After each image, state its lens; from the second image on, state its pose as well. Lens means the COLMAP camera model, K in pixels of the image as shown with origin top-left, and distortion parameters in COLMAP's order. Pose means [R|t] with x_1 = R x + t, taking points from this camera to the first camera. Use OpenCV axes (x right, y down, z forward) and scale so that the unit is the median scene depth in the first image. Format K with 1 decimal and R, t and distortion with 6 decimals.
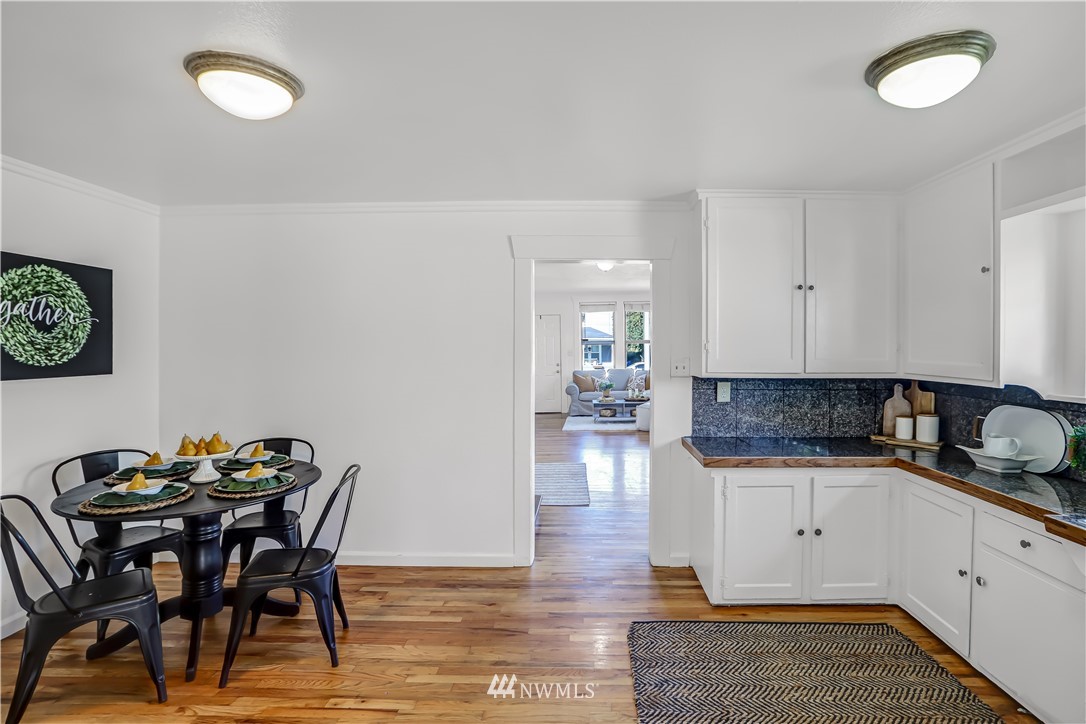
lens RADIAL K [[541.2, 0, 559.5], [0, 541.2, 352.0], [0, 0, 1]] dist [-0.043049, 0.016492]
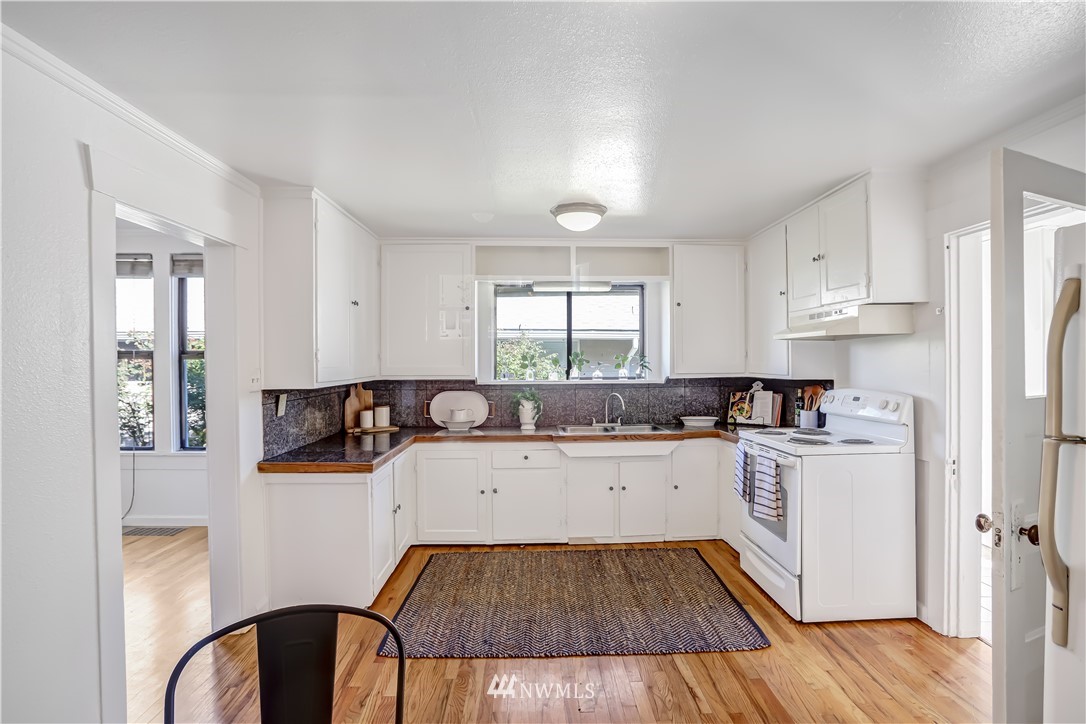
lens RADIAL K [[541.2, 0, 535.7], [0, 541.2, 358.9], [0, 0, 1]] dist [-0.043049, 0.016492]
pose [[-0.013407, -0.004675, 0.999899, -0.668676], [0.019817, 0.999791, 0.004940, -0.000999], [-0.999714, 0.019881, -0.013312, 0.619283]]
